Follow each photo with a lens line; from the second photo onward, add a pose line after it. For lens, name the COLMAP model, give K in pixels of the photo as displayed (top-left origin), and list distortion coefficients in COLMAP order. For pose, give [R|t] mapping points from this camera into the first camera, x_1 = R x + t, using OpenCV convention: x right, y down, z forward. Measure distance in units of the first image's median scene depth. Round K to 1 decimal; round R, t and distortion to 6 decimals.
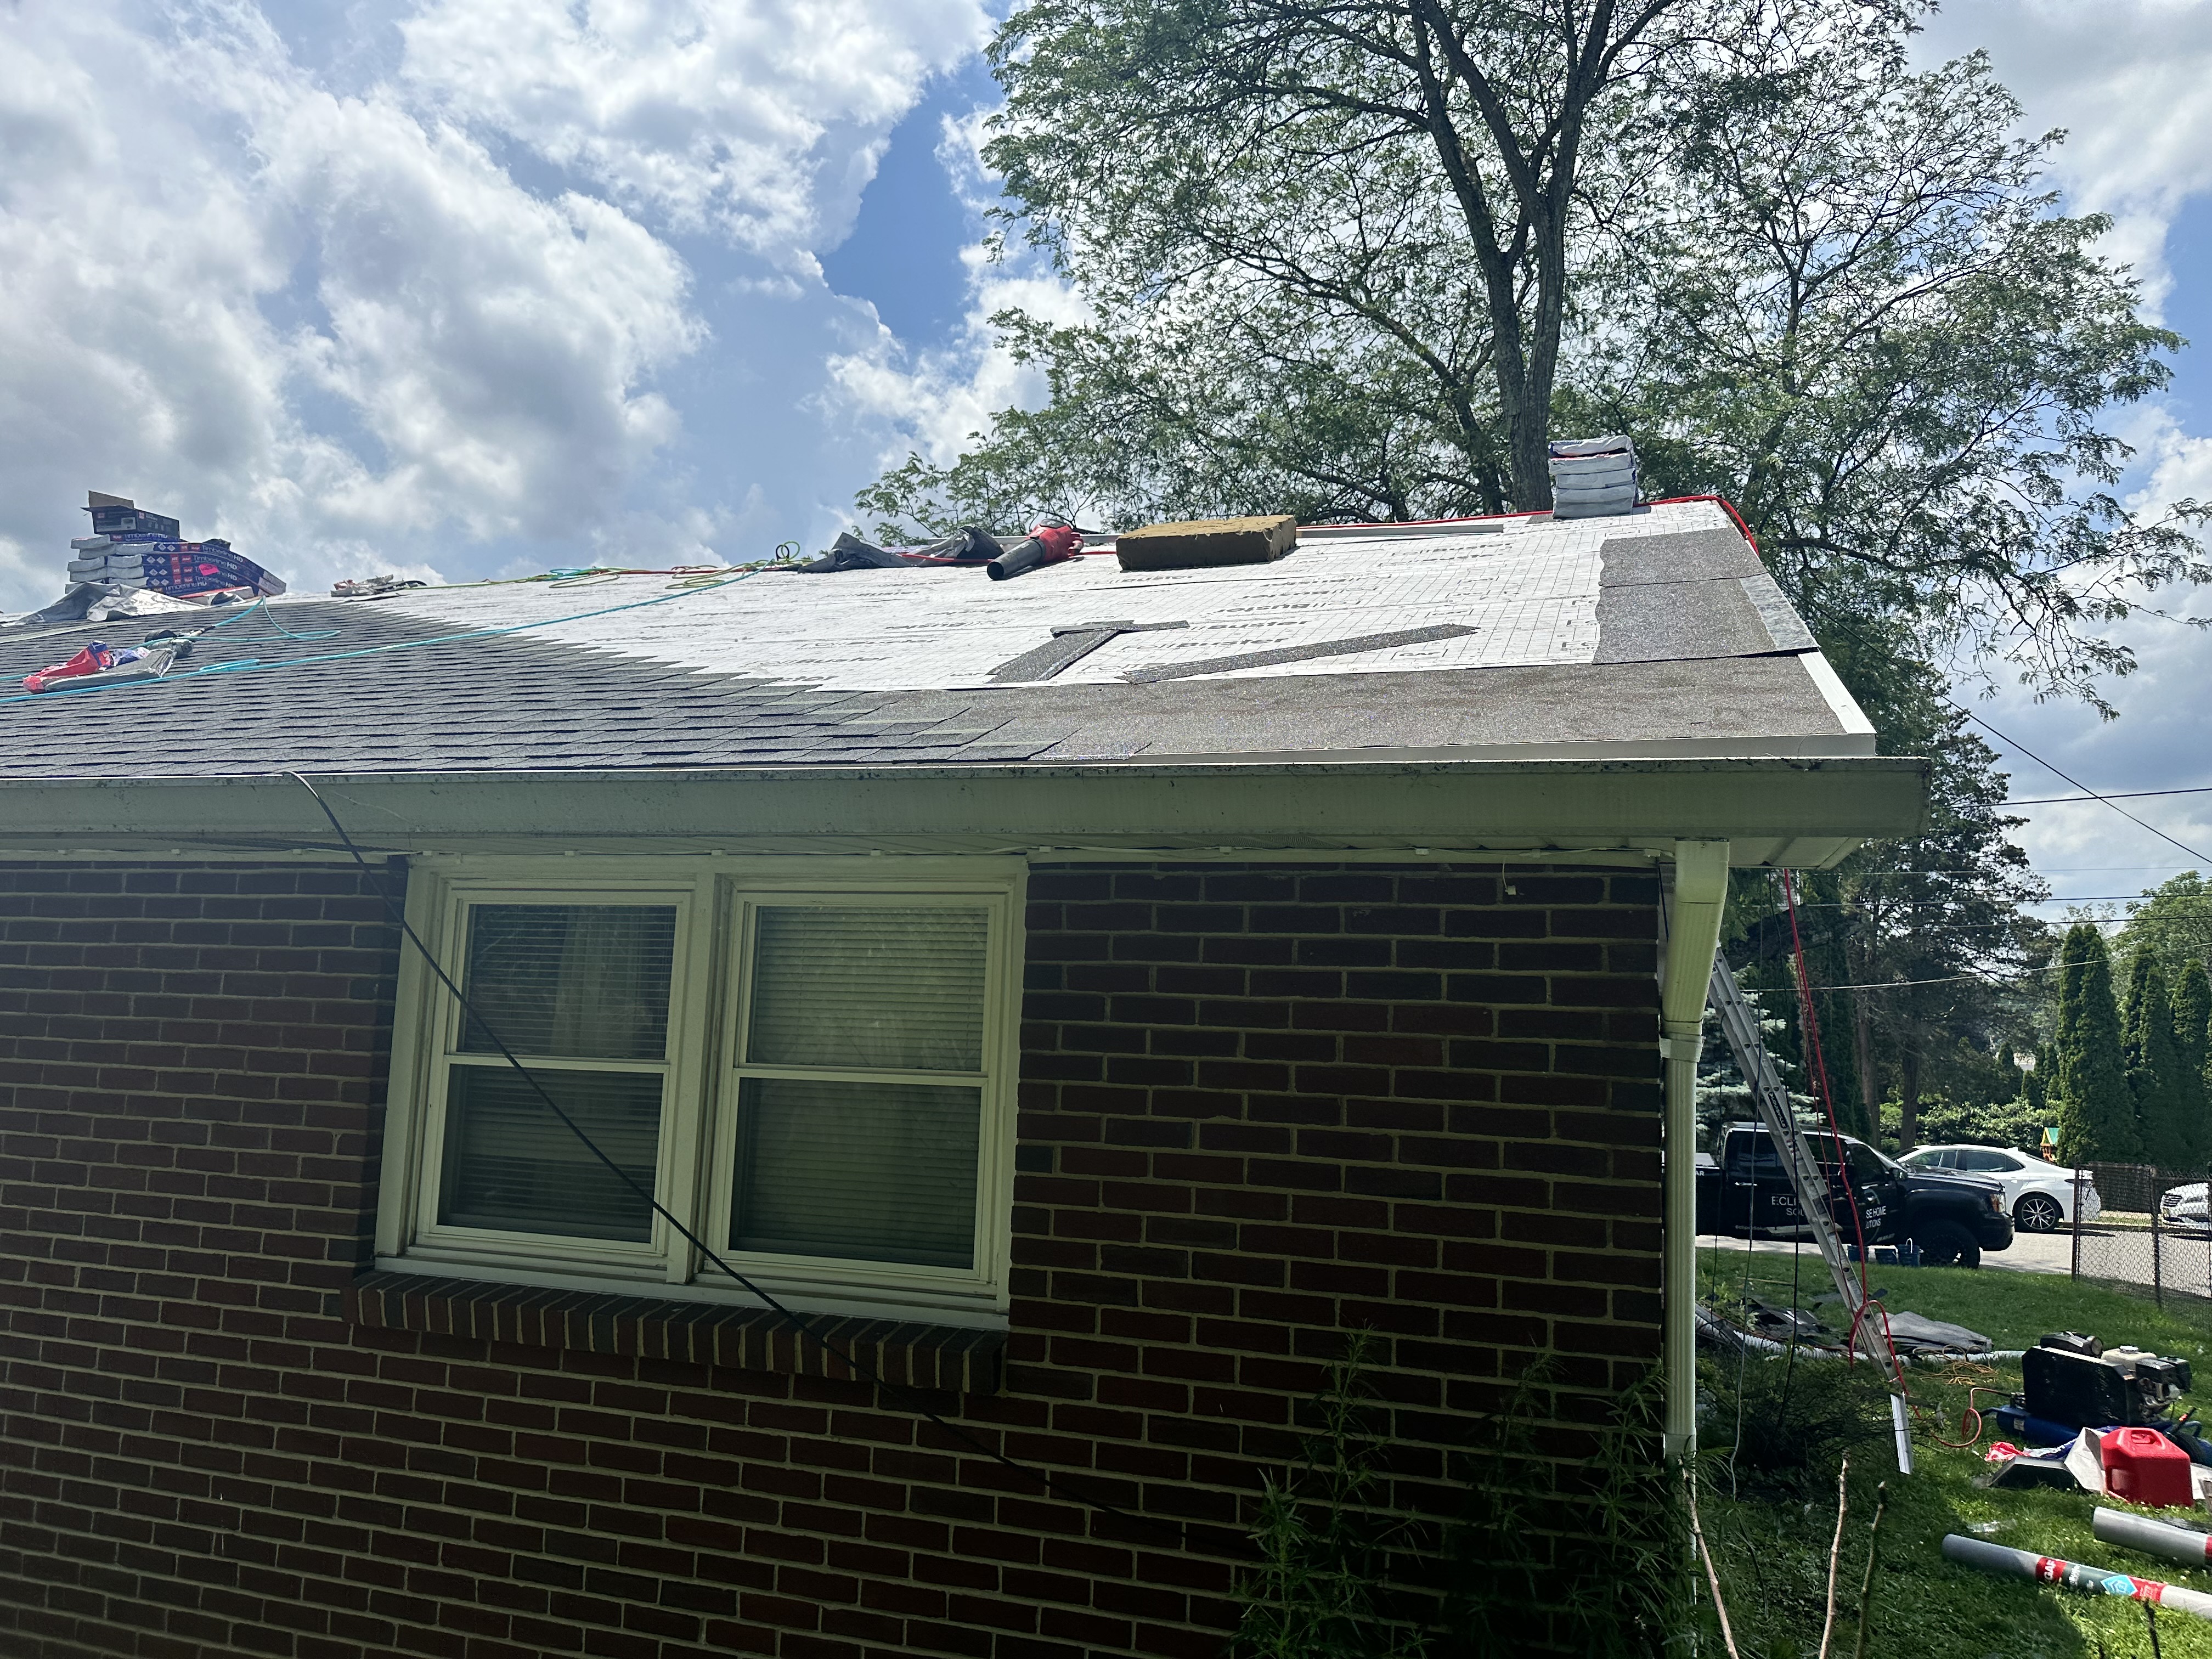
lens RADIAL K [[1545.1, 0, 1121.3], [0, 1545.1, 829.6], [0, 0, 1]] dist [0.062753, -0.084184]
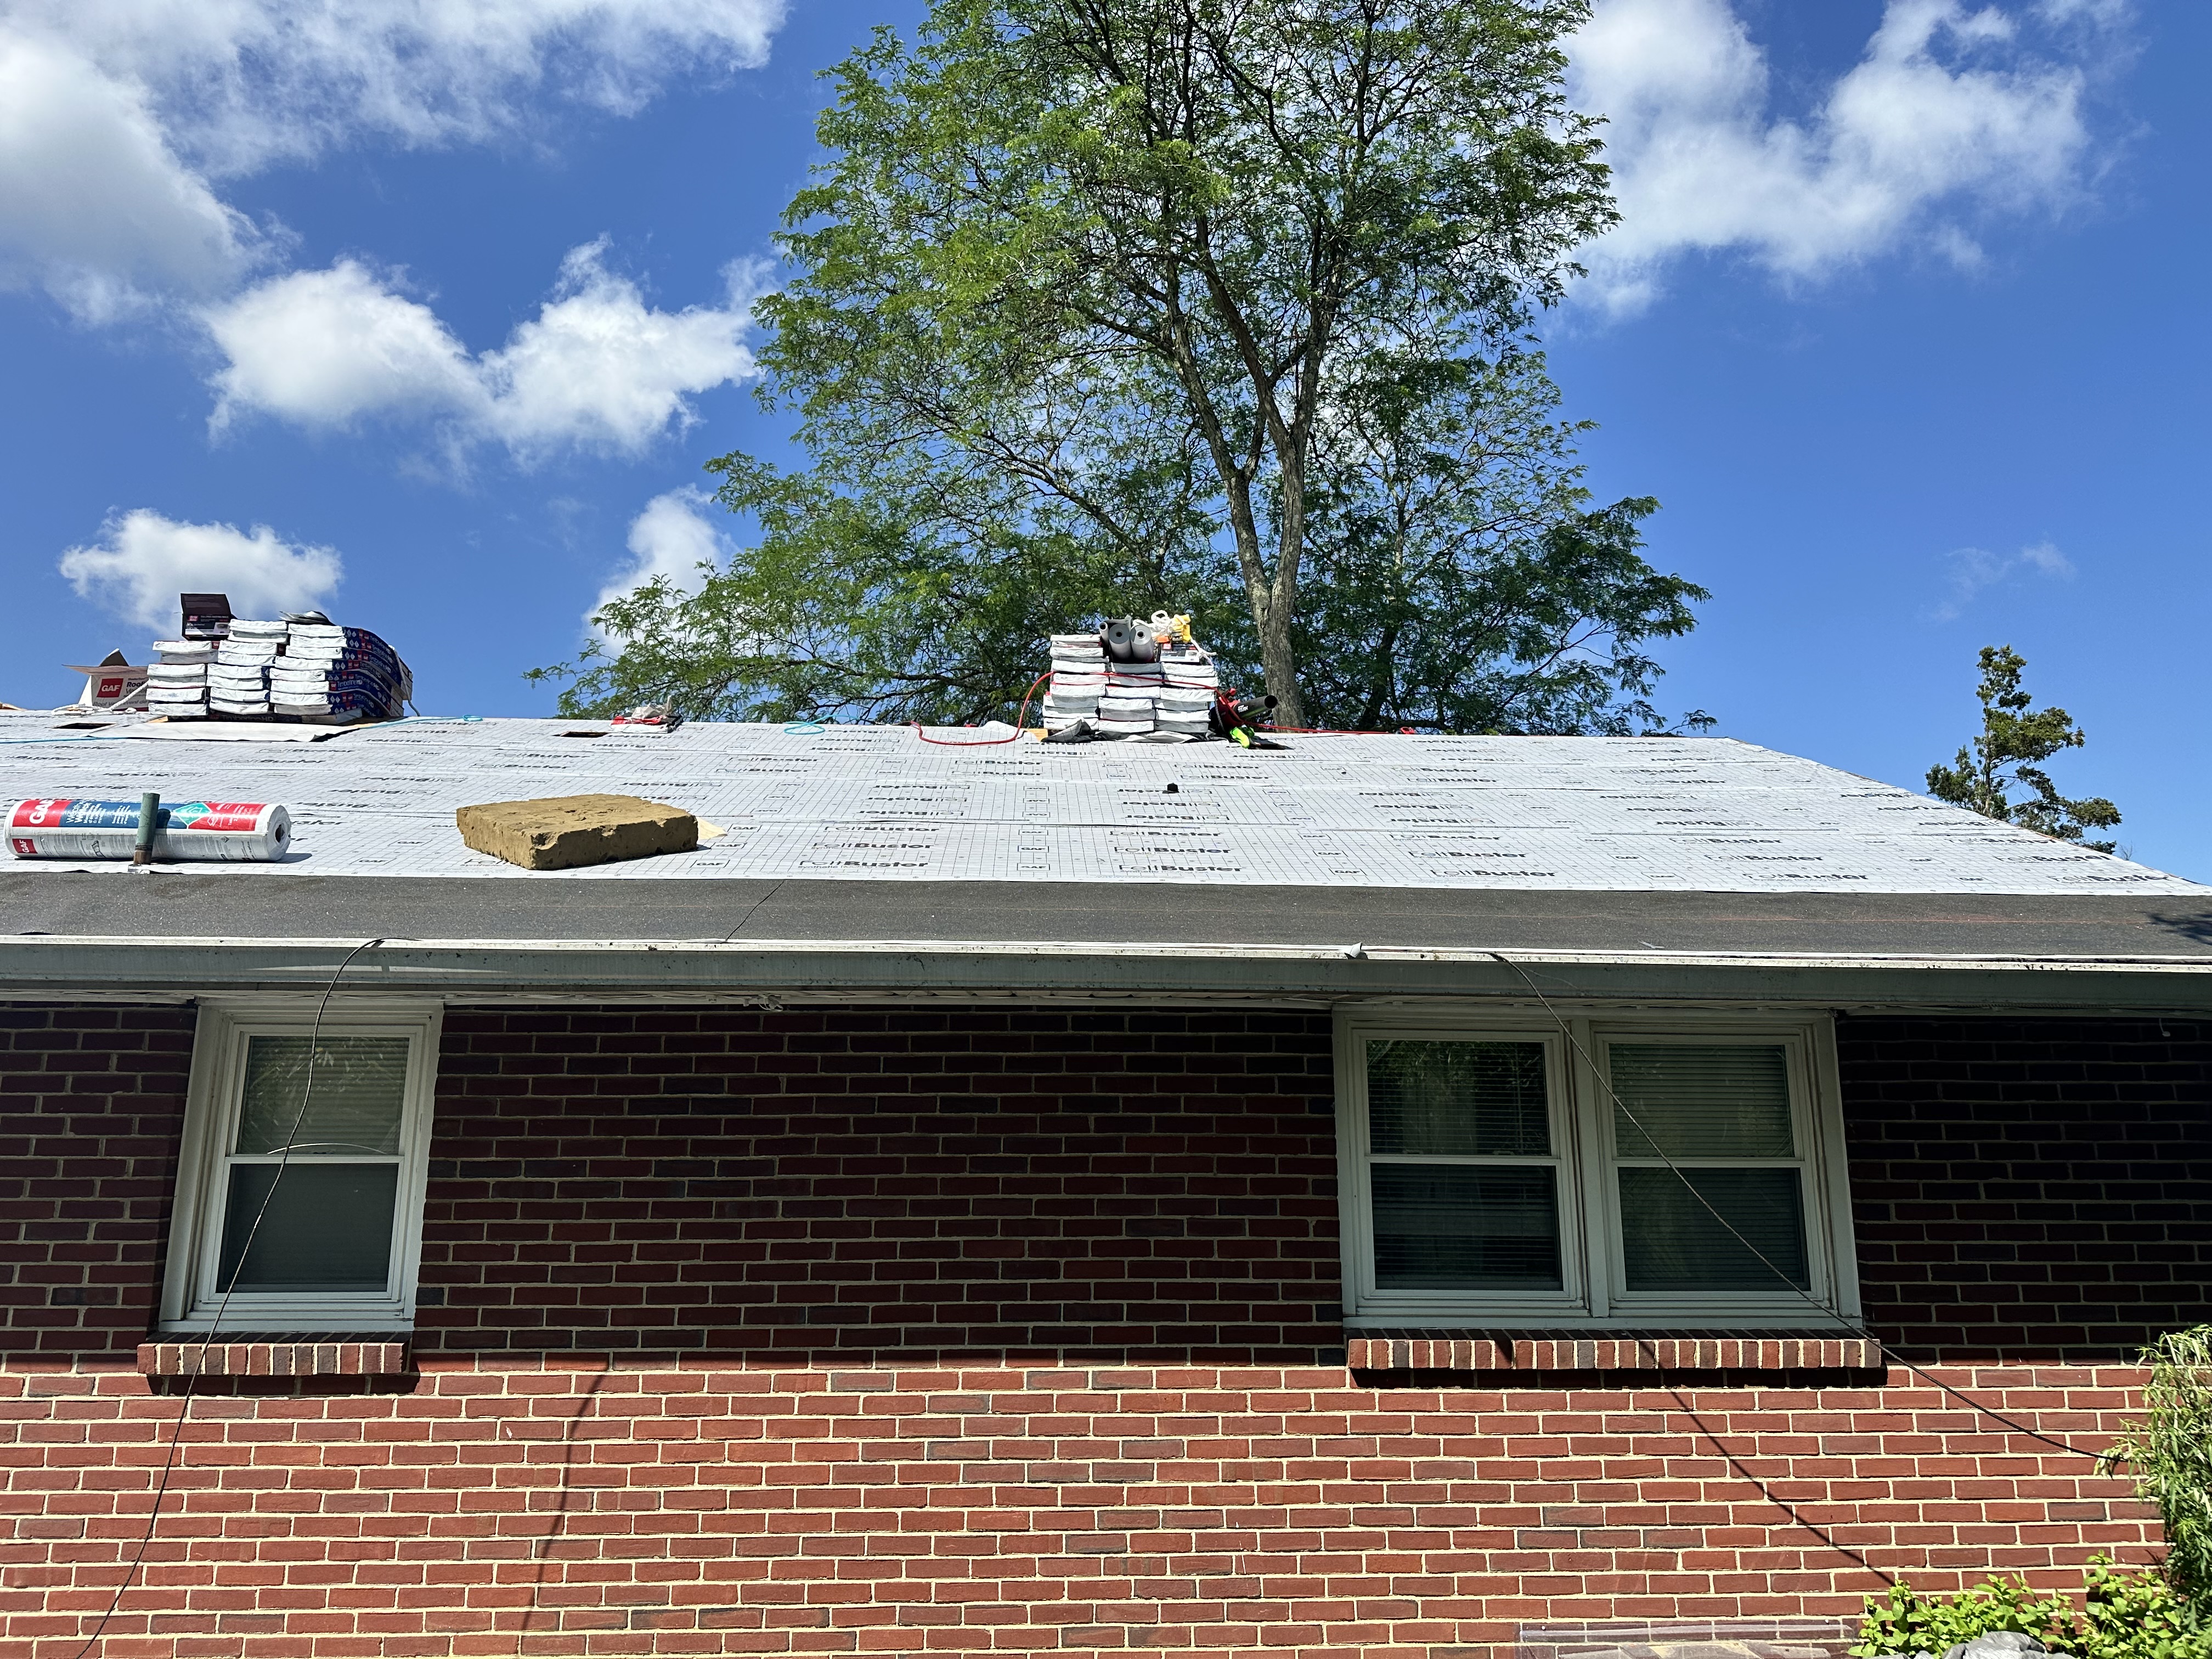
lens RADIAL K [[1545.1, 0, 1094.6], [0, 1545.1, 769.9], [0, 0, 1]] dist [0.062753, -0.084184]
pose [[0.938956, 0.052575, 0.339997, -1.080294], [-0.013841, 0.993227, -0.115364, -0.025693], [-0.343760, 0.103616, 0.933324, -0.178681]]
